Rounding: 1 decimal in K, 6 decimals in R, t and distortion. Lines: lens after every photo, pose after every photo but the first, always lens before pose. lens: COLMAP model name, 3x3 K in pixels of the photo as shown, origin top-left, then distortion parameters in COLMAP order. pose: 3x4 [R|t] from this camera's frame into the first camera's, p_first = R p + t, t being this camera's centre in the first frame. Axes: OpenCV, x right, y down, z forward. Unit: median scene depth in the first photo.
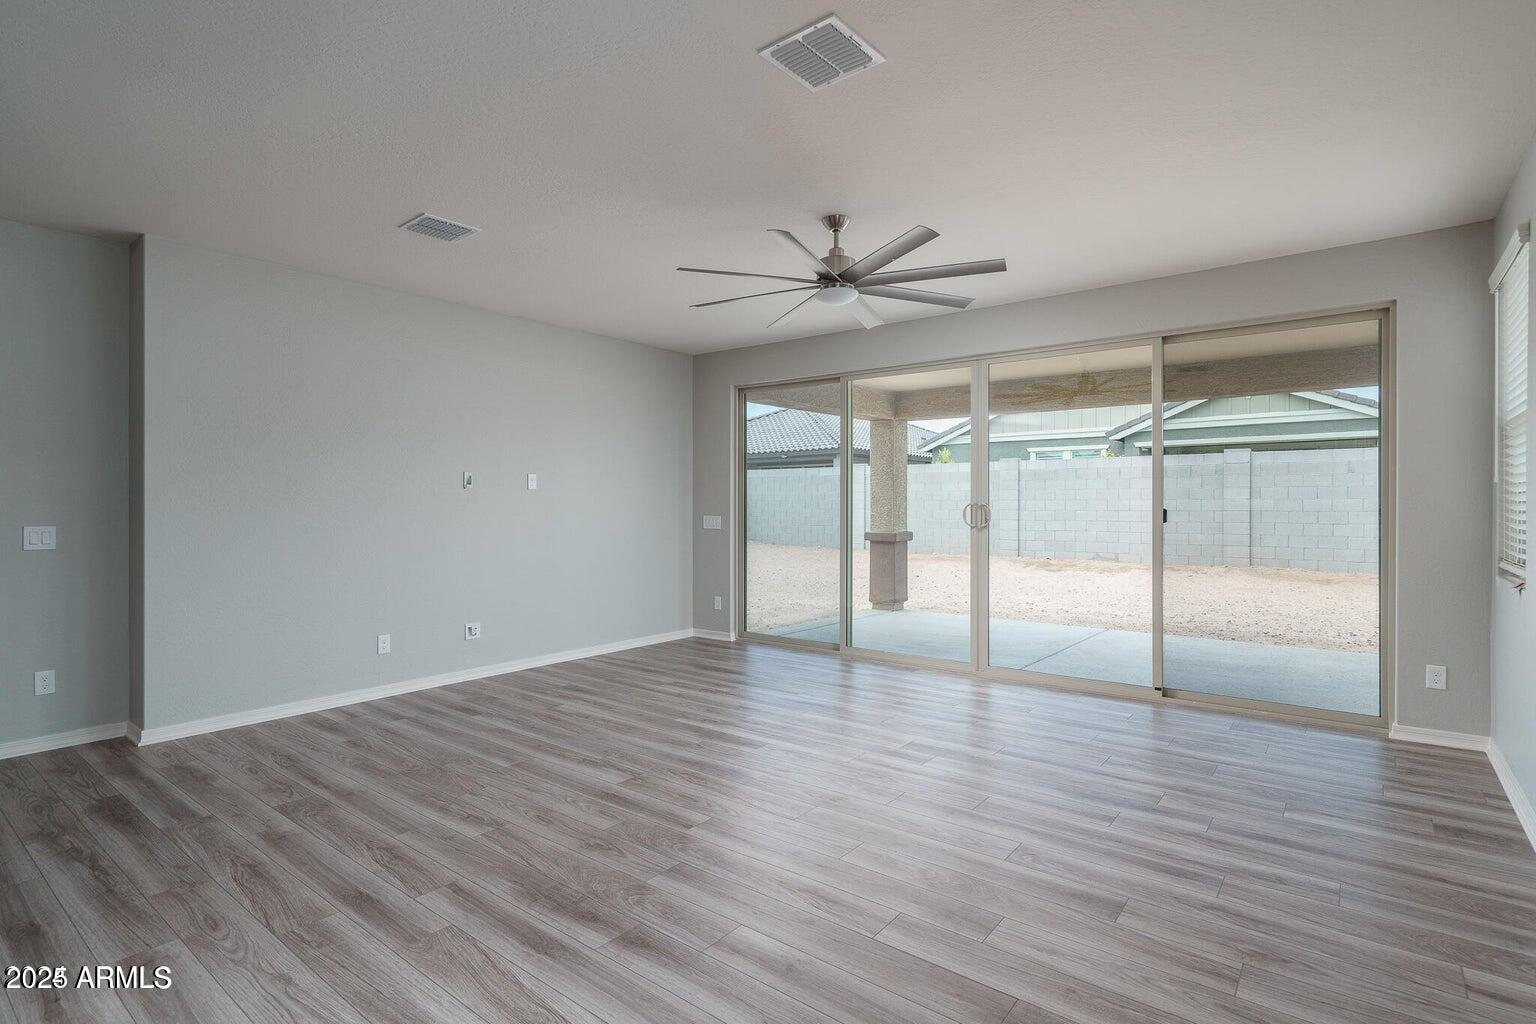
lens RADIAL K [[766.9, 0, 763.1], [0, 766.9, 504.3], [0, 0, 1]] dist [0.004661, 0.000707]
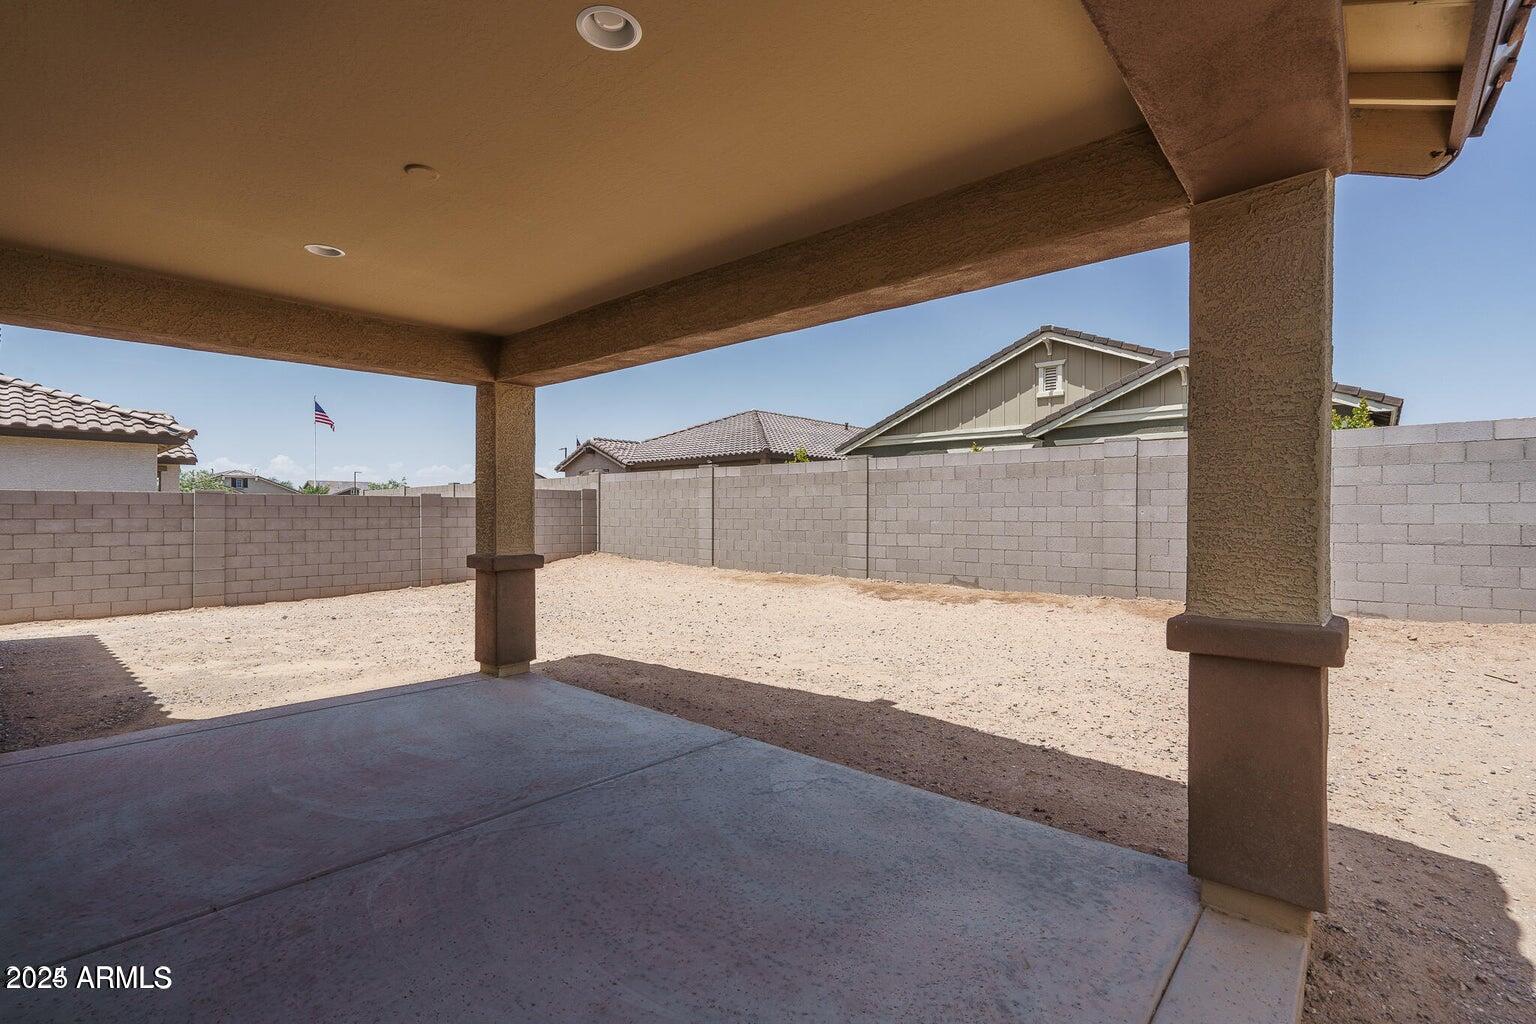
lens RADIAL K [[696.3, 0, 766.2], [0, 696.3, 514.7], [0, 0, 1]] dist [-0.003289, -0.000670]
pose [[0.998082, -0.000652, -0.061902, 1.052847], [0.000770, 0.999998, 0.001891, 0.000538], [0.061900, -0.001935, 0.998080, 1.028365]]
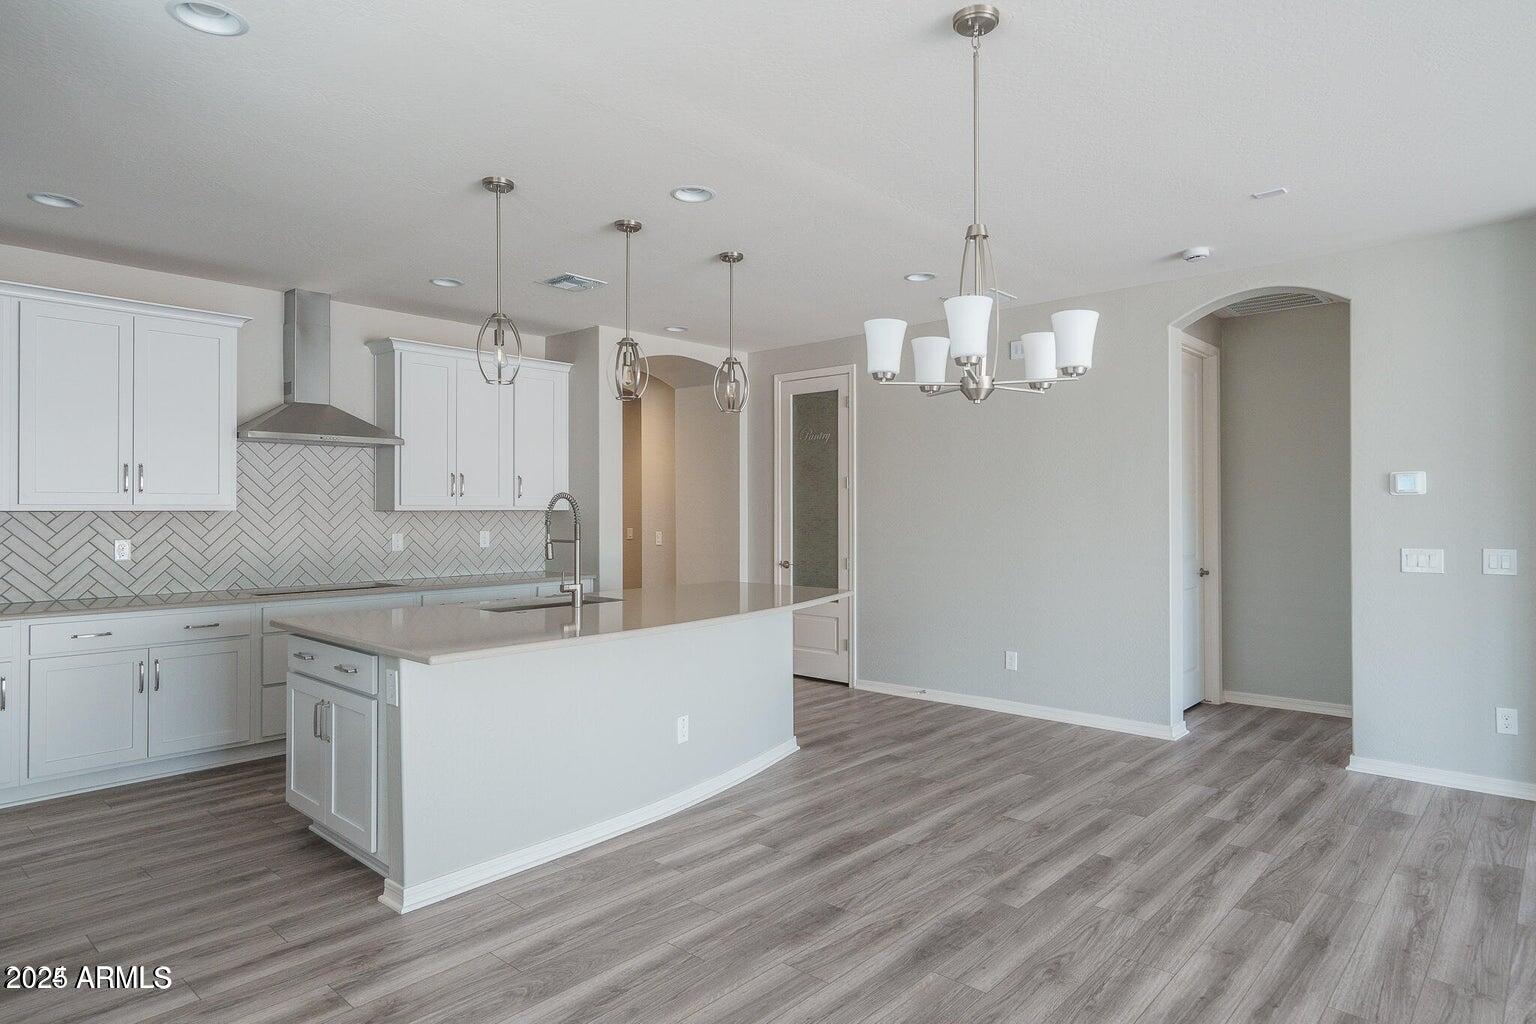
lens RADIAL K [[872.0, 0, 770.3], [0, 872.0, 513.4], [0, 0, 1]] dist [-0.002135, -0.000226]
pose [[-0.078173, -0.007742, -0.996910, 0.118120], [-0.002083, 0.999969, -0.007603, -0.002620], [0.996938, 0.001482, -0.078186, 0.164531]]
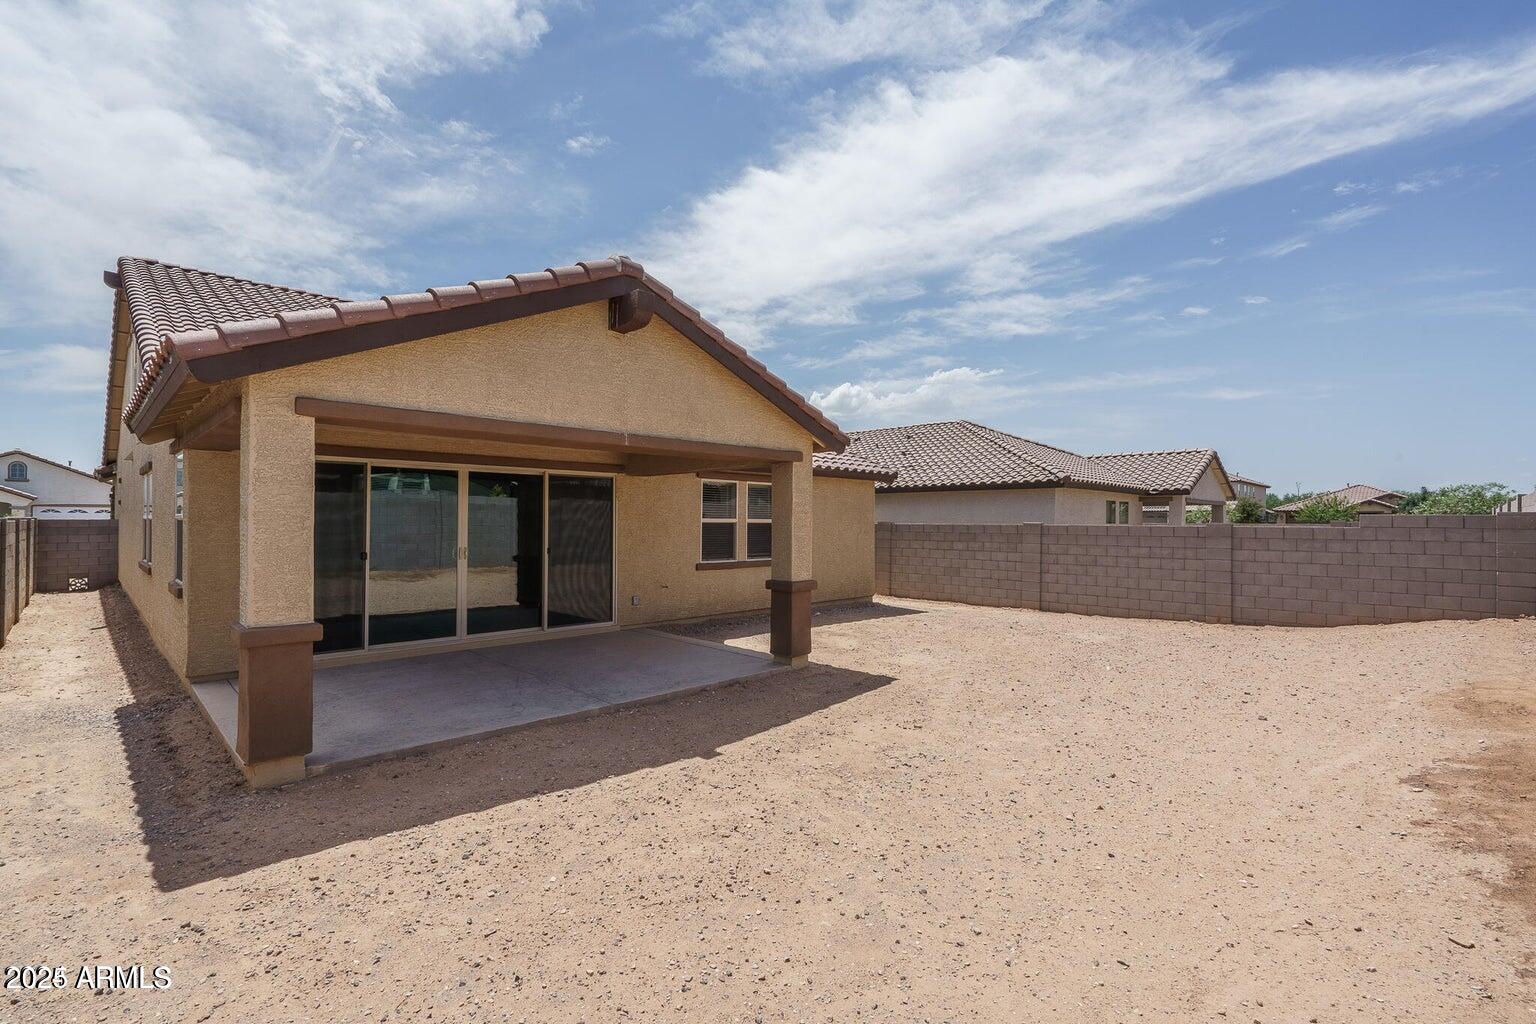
lens RADIAL K [[696.3, 0, 758.7], [0, 696.3, 514.0], [0, 0, 1]] dist [-0.003289, -0.000670]
pose [[-0.134455, -0.009847, -0.990871, 2.589877], [-0.007932, 0.999929, -0.008861, -0.096010], [0.990888, 0.006668, -0.134524, 2.716679]]
